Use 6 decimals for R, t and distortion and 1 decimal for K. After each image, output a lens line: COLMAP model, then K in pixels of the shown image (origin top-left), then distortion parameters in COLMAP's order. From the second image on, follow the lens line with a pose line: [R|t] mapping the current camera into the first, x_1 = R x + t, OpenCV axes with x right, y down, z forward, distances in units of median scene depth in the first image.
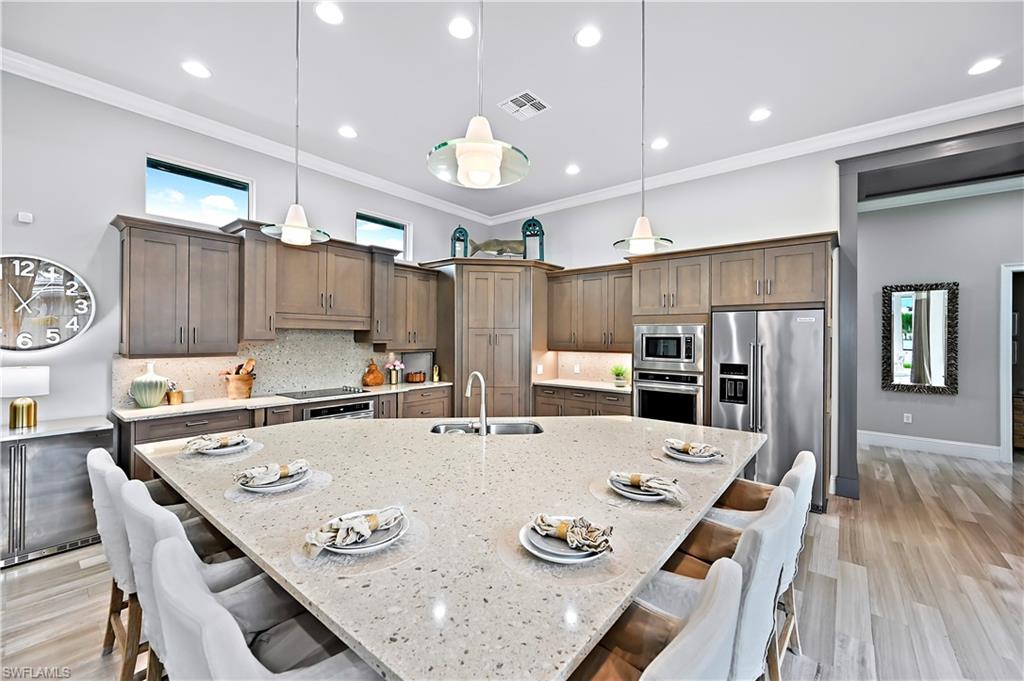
lens RADIAL K [[410.2, 0, 514.4], [0, 410.2, 343.1], [0, 0, 1]] dist [0.016477, 0.000167]
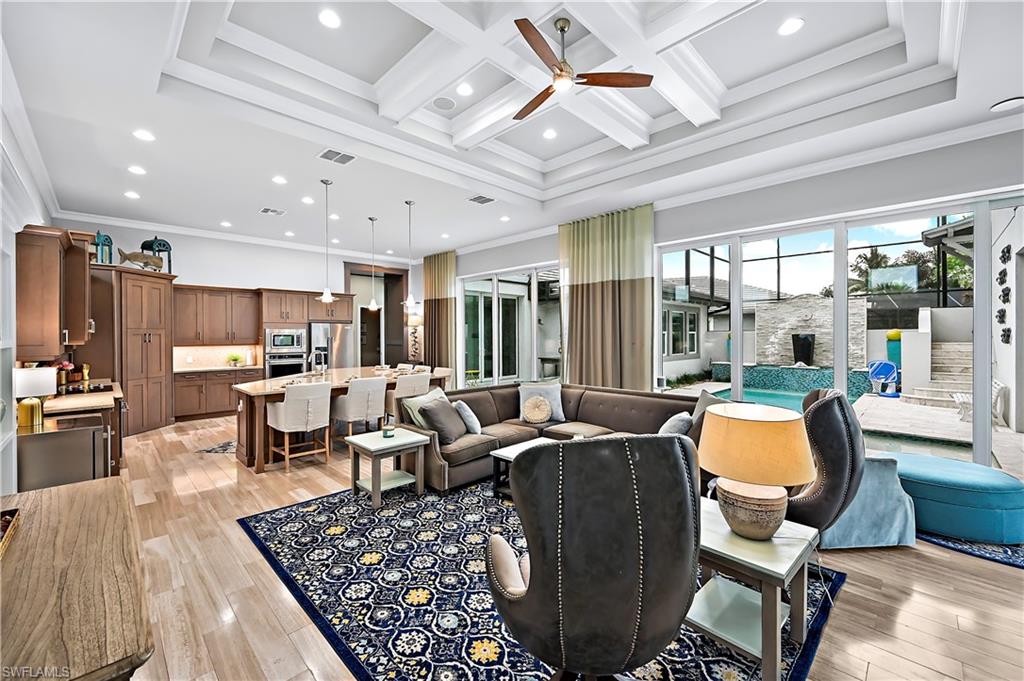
lens RADIAL K [[410.2, 0, 511.6], [0, 410.2, 337.9], [0, 0, 1]] dist [0.016477, 0.000167]
pose [[0.062506, -0.019003, 0.997864, -1.439301], [0.014414, 0.999732, 0.018136, -0.020789], [-0.997940, 0.013249, 0.062764, -0.147479]]
